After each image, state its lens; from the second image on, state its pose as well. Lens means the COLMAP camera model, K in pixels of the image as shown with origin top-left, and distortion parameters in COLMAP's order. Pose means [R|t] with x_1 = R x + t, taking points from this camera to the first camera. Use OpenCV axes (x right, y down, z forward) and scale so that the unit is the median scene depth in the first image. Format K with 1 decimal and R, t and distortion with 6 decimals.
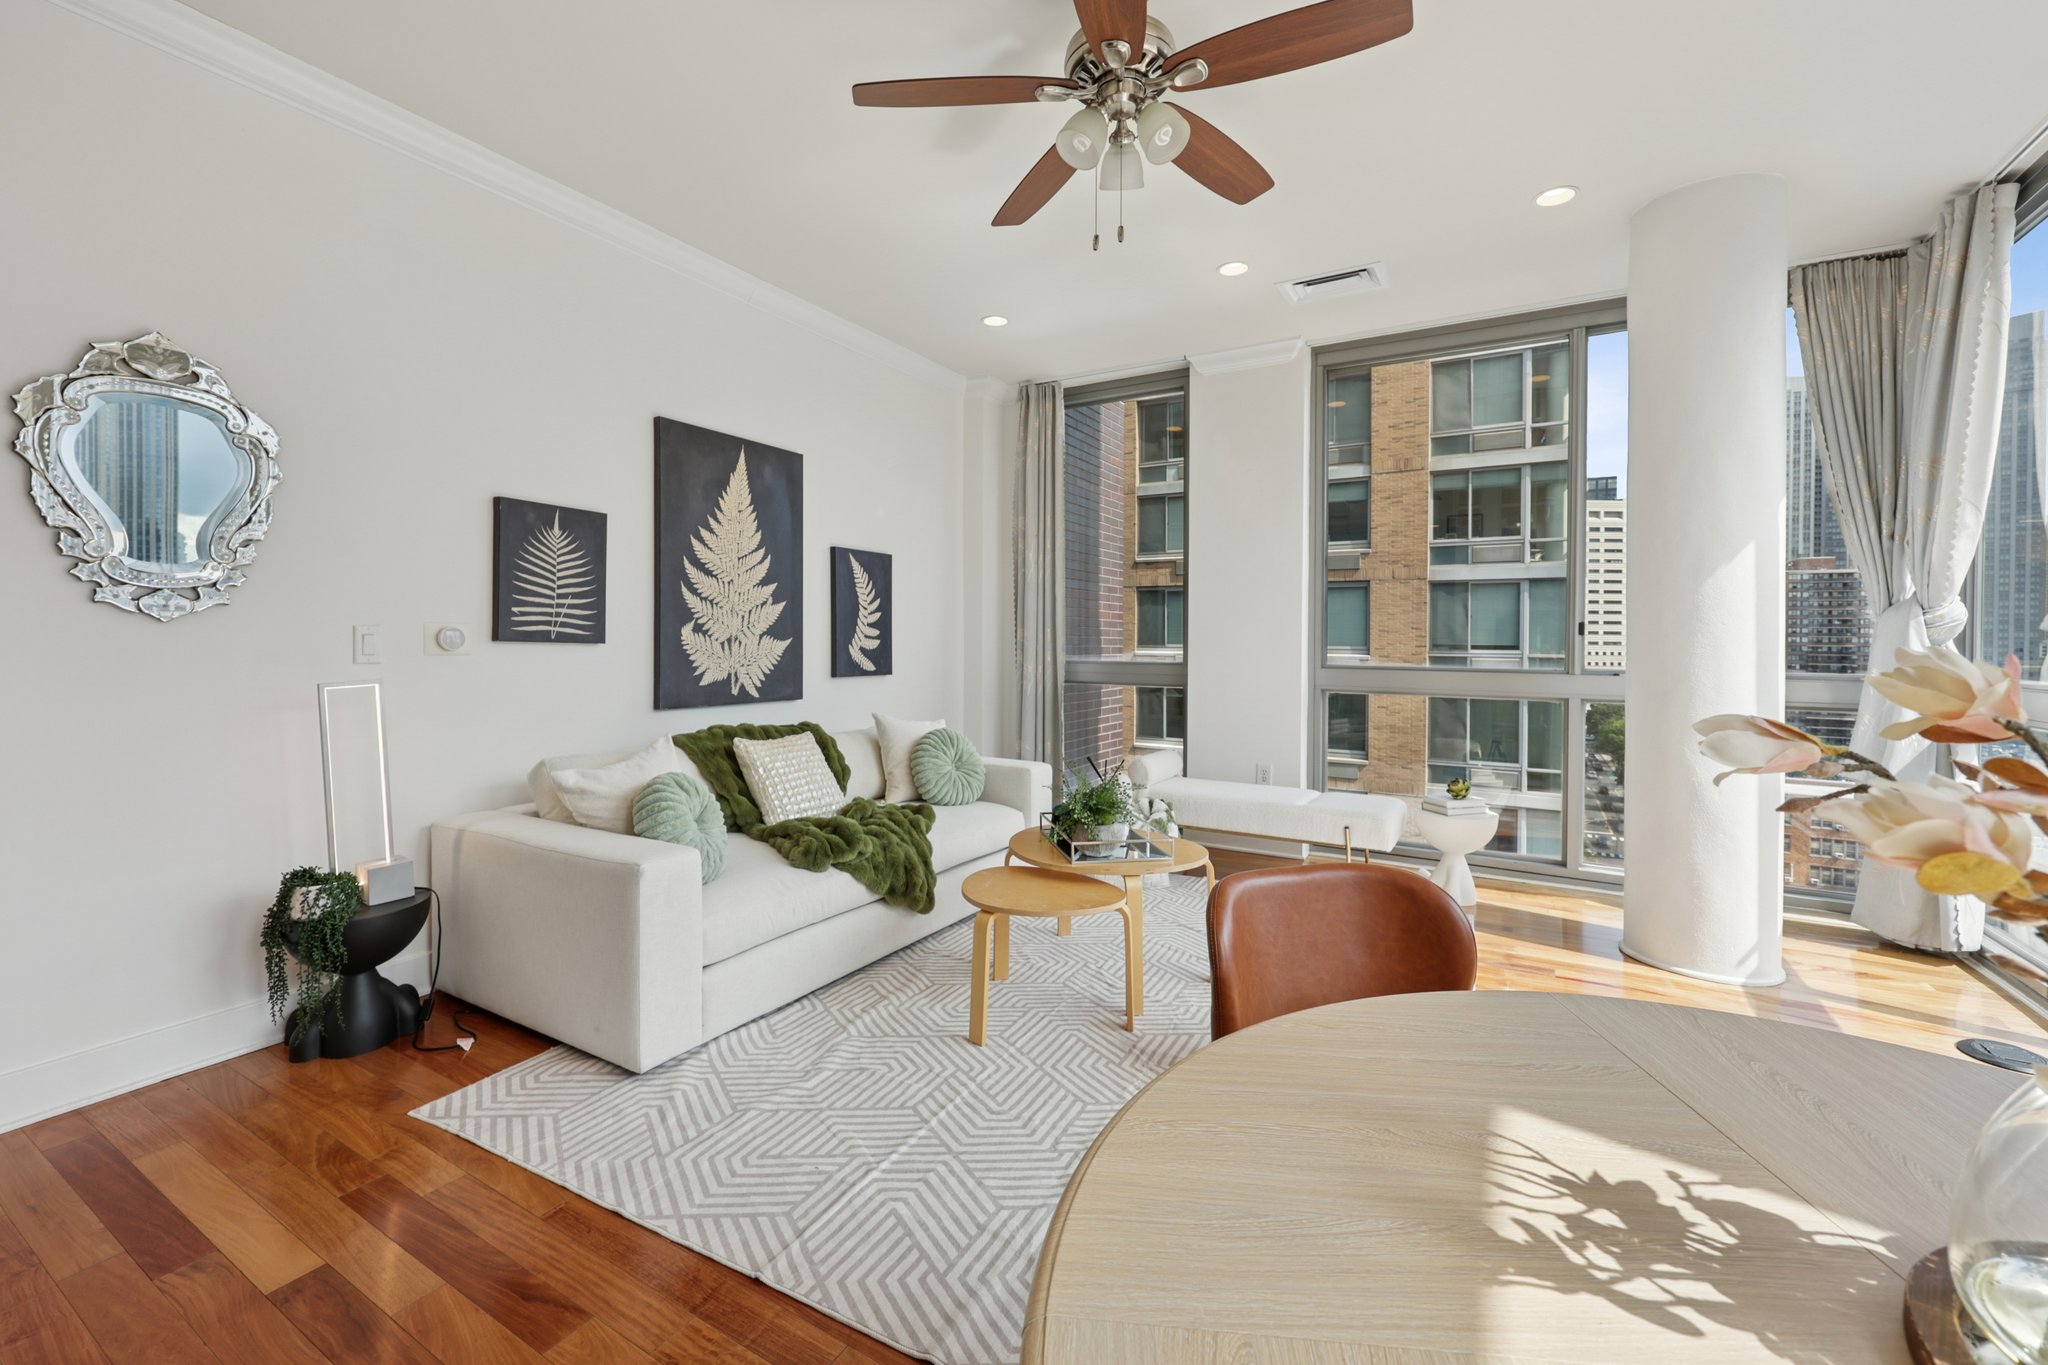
lens RADIAL K [[847.2, 0, 1019.0], [0, 847.2, 644.7], [0, 0, 1]] dist [0.000029, 0.000018]
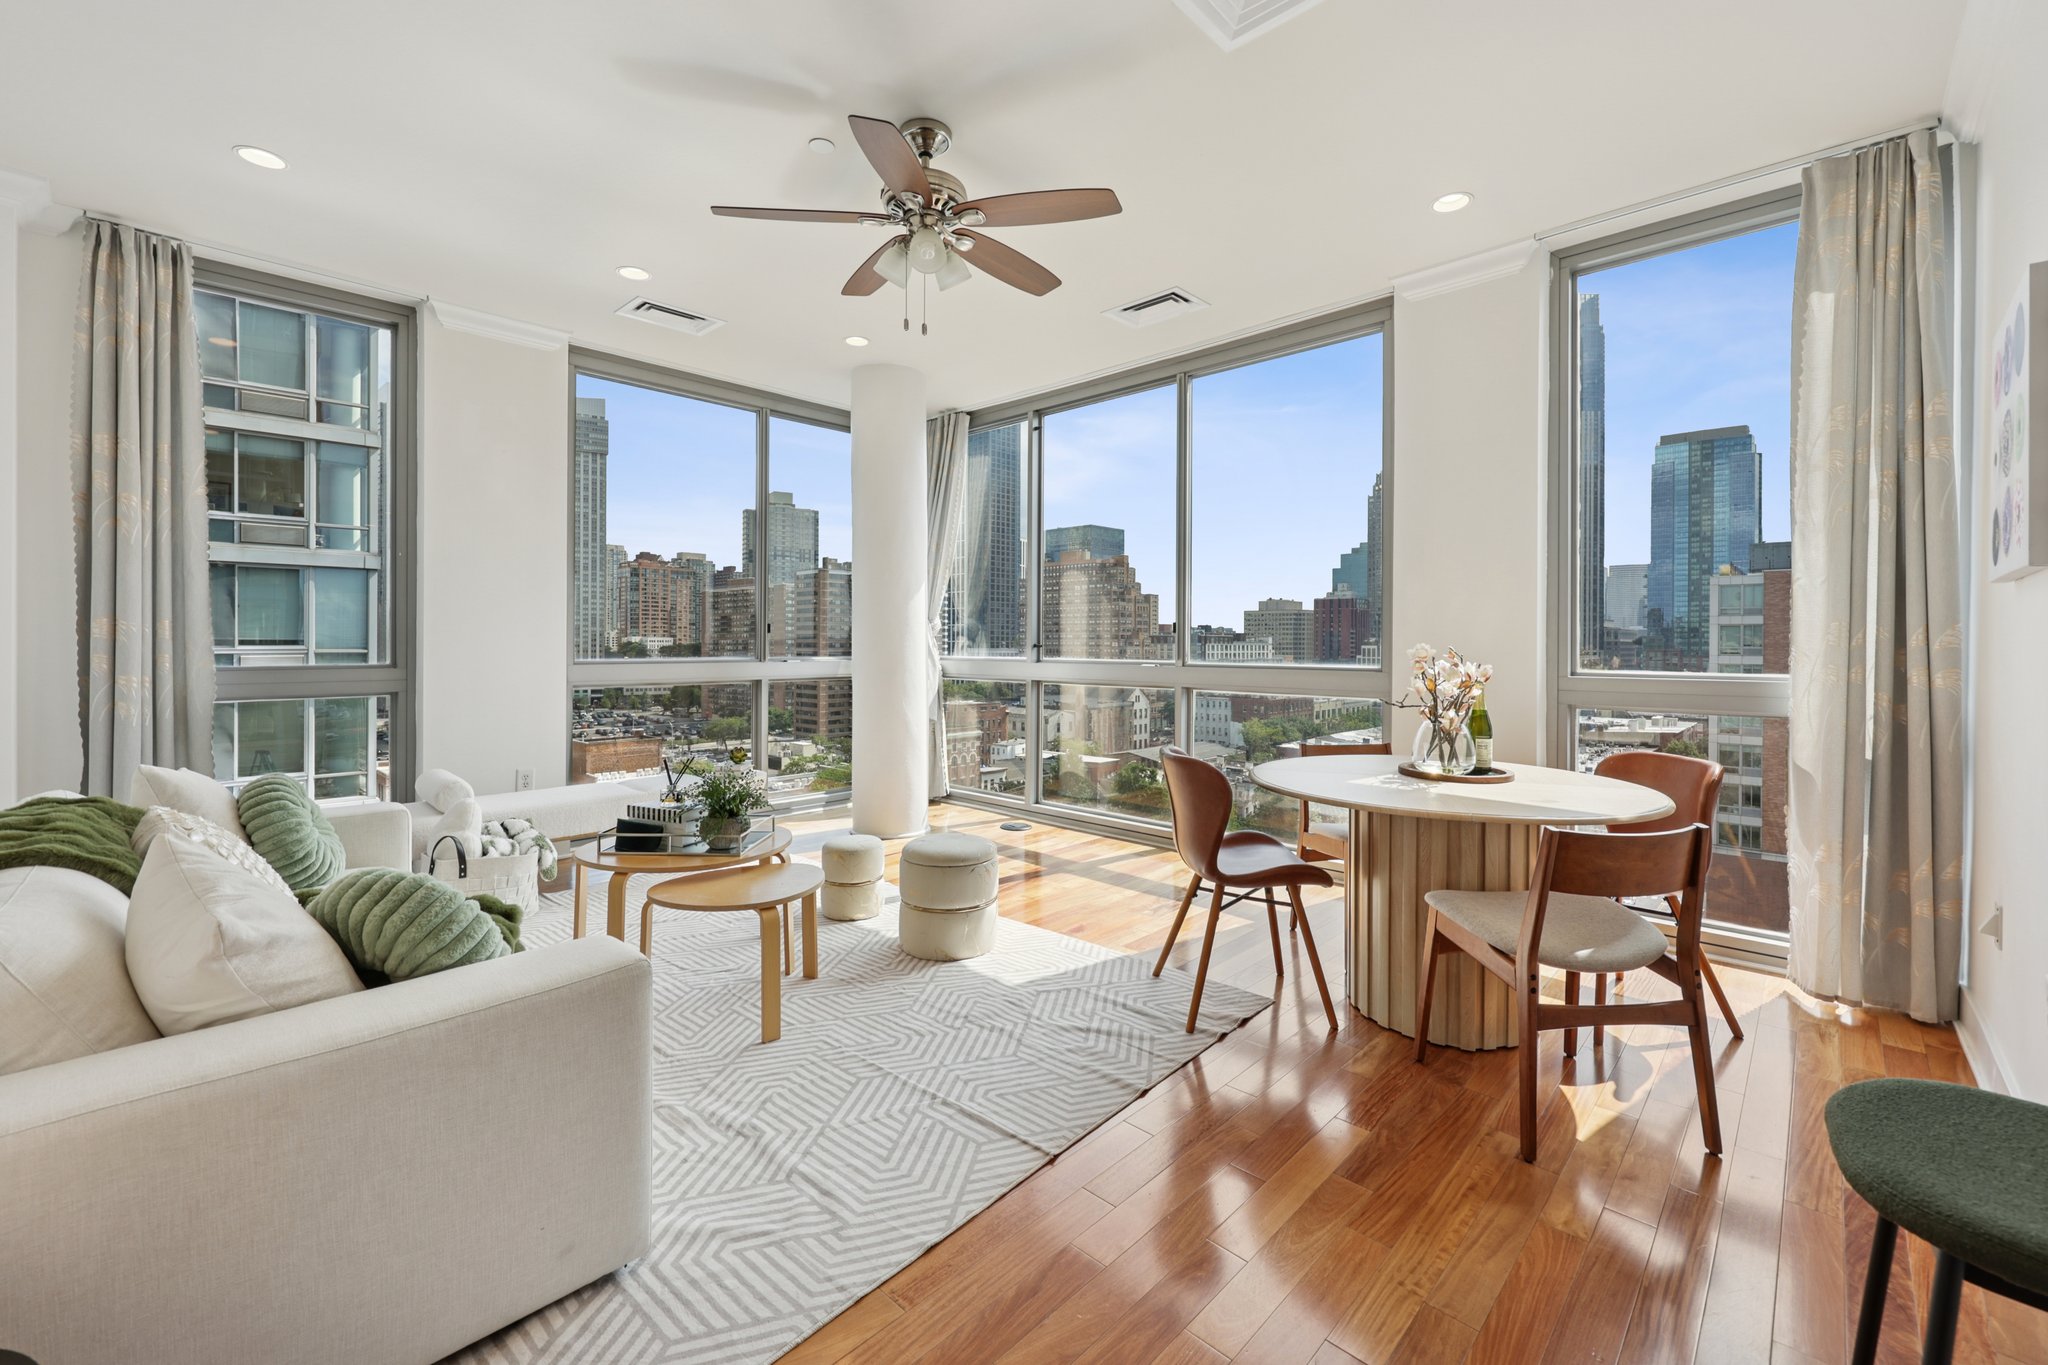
lens RADIAL K [[847.2, 0, 1019.0], [0, 847.2, 644.7], [0, 0, 1]] dist [0.000029, 0.000018]
pose [[0.231554, -0.009488, 0.972776, -0.441334], [0.001551, 0.999955, 0.009383, -0.004881], [-0.972821, -0.000664, 0.231558, 0.219826]]
